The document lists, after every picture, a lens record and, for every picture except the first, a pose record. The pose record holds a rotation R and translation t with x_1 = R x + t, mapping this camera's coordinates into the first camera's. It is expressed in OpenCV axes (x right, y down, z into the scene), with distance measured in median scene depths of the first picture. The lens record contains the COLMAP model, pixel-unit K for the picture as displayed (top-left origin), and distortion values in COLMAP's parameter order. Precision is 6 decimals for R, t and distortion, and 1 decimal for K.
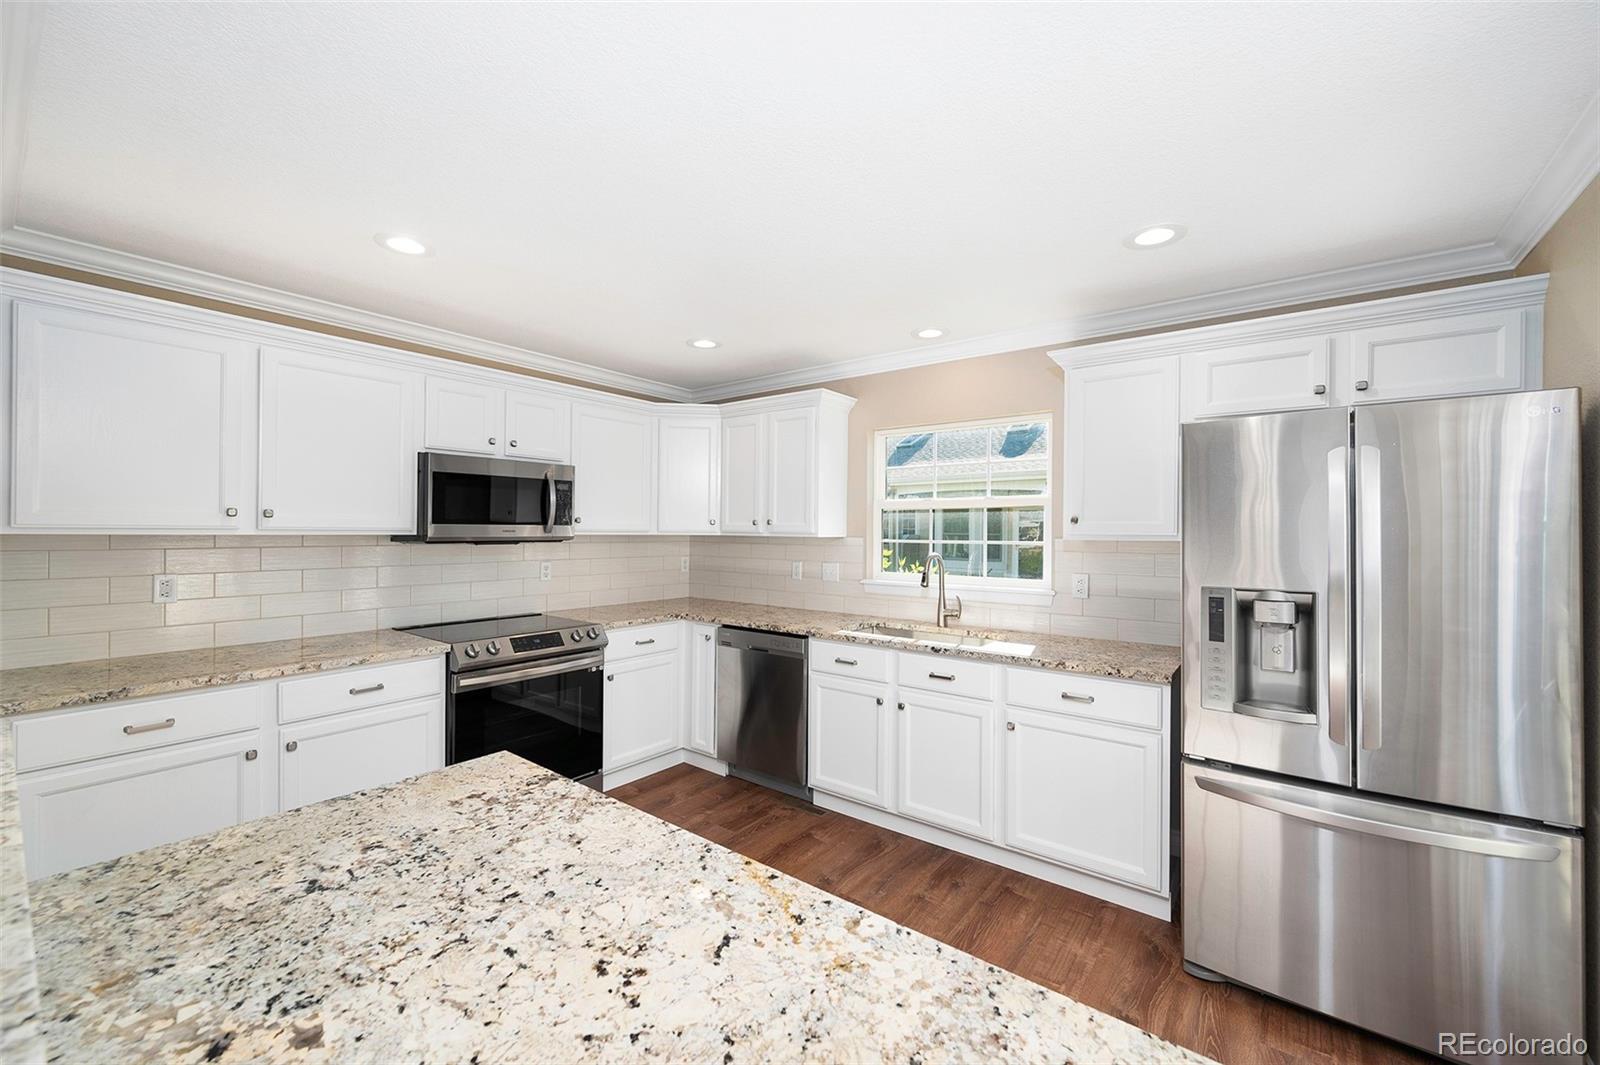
lens RADIAL K [[635.1, 0, 790.0], [0, 635.1, 527.7], [0, 0, 1]] dist [0.002570, 0.000124]
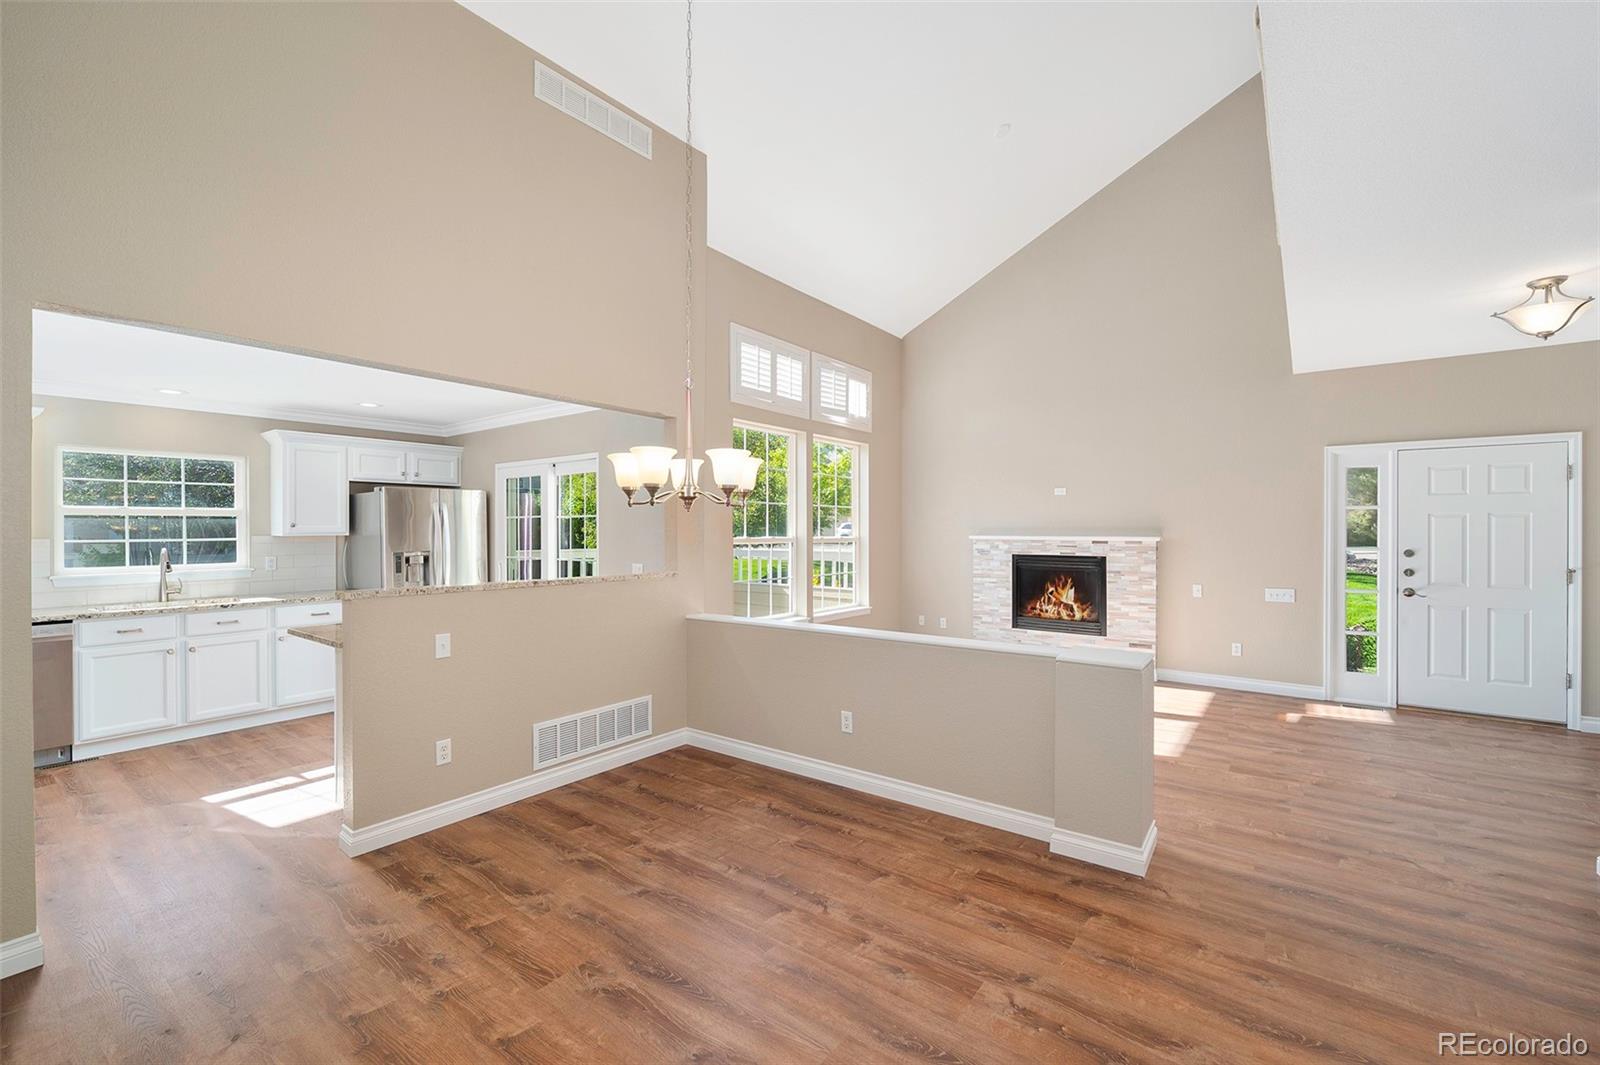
lens RADIAL K [[663.6, 0, 794.0], [0, 663.6, 536.8], [0, 0, 1]] dist [-0.003349, -0.000049]
pose [[0.005285, -0.013442, 0.999896, -4.756607], [-0.000259, 0.999910, 0.013444, -0.016689], [-0.999986, -0.000330, 0.005281, -1.460944]]
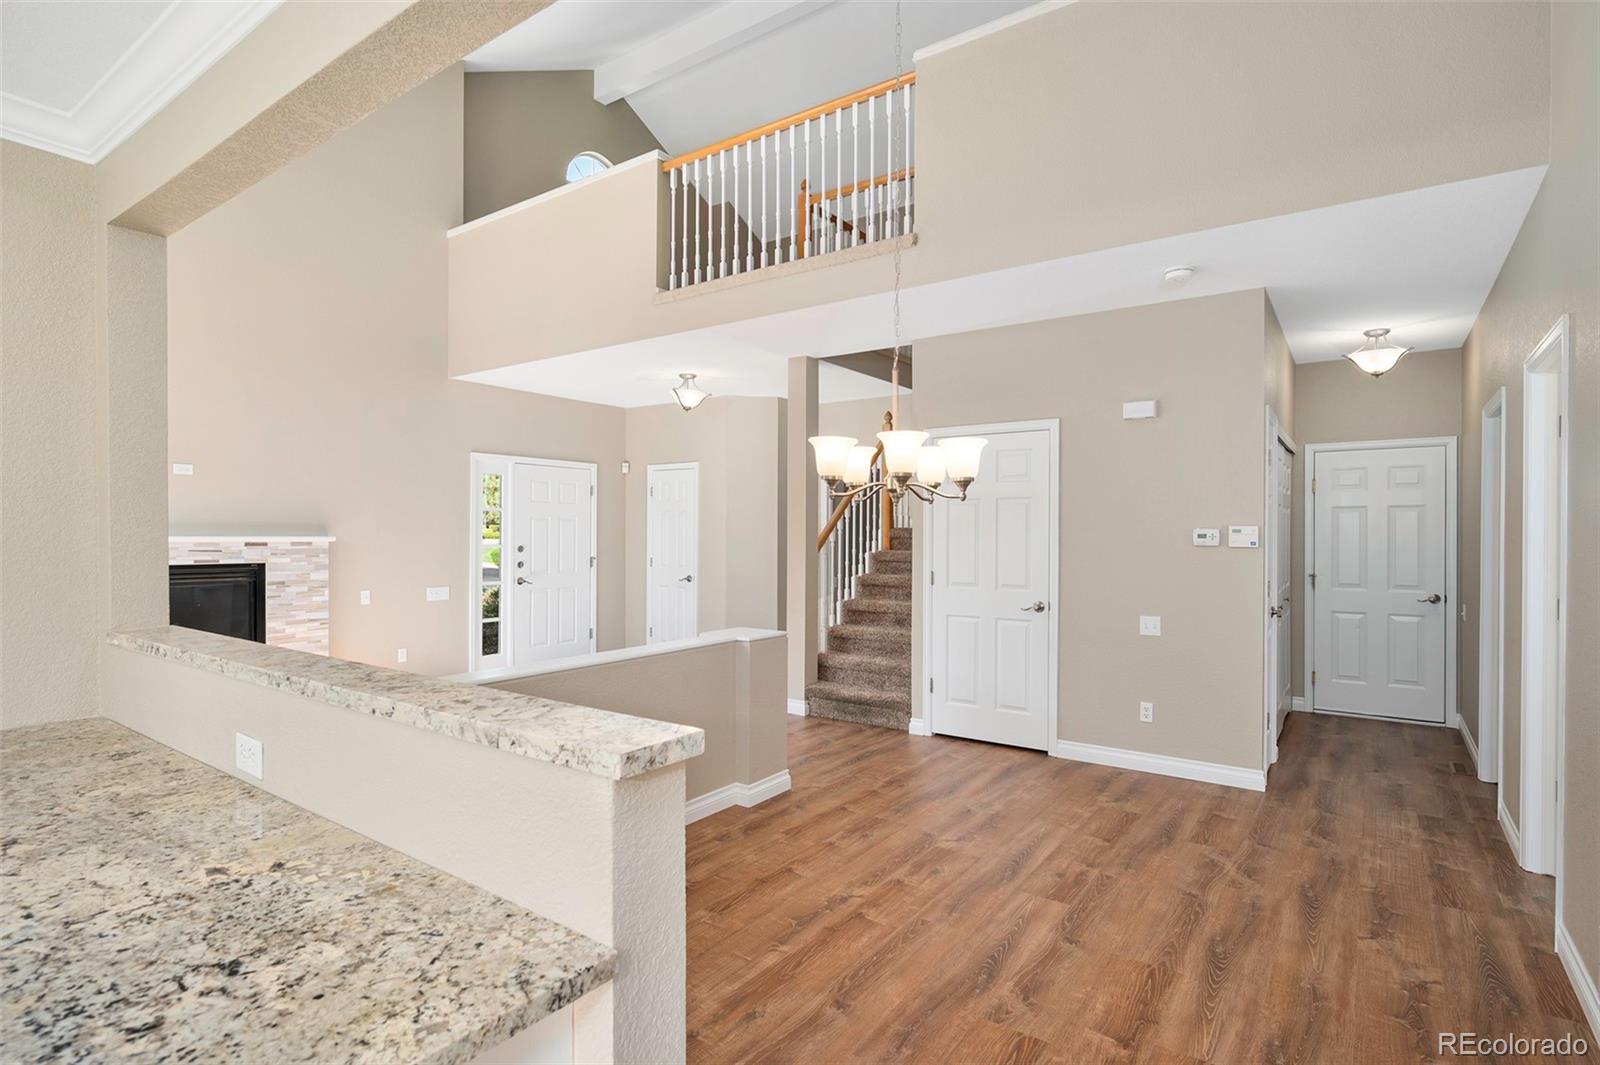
lens RADIAL K [[814.5, 0, 798.2], [0, 814.5, 533.6], [0, 0, 1]] dist [0.004079, 0.001304]
pose [[-0.999496, -0.008813, -0.030485, -1.466761], [-0.008791, 0.999961, -0.000861, 0.023468], [0.030492, -0.000593, -0.999535, 2.108798]]
